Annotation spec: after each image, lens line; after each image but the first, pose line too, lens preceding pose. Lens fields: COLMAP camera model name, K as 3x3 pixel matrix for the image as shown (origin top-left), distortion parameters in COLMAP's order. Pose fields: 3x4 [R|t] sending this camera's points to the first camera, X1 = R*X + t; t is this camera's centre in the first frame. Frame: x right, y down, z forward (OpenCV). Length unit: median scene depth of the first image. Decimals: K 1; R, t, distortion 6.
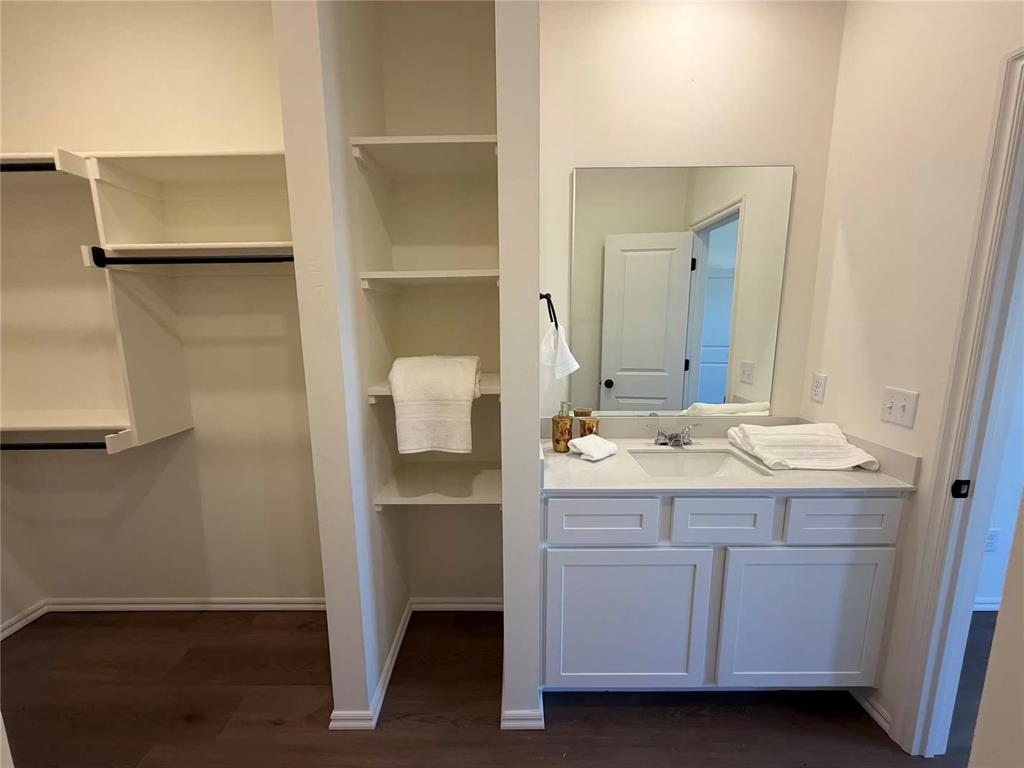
lens RADIAL K [[405.9, 0, 512.2], [0, 405.9, 381.5], [0, 0, 1]] dist [-0.002072, -0.000810]
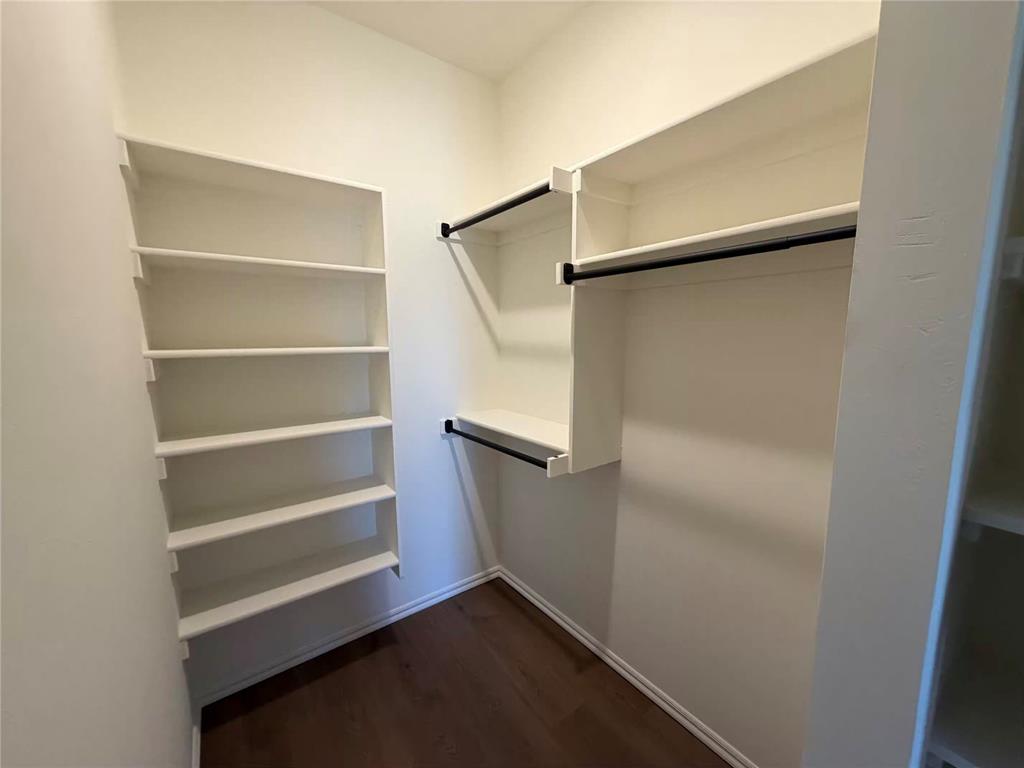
lens RADIAL K [[405.9, 0, 513.7], [0, 405.9, 388.3], [0, 0, 1]] dist [-0.002072, -0.000810]
pose [[0.602463, 0.112022, -0.790247, -0.310970], [-0.136518, 0.989974, 0.036256, -0.057831], [0.786385, 0.086040, 0.611715, 0.334479]]
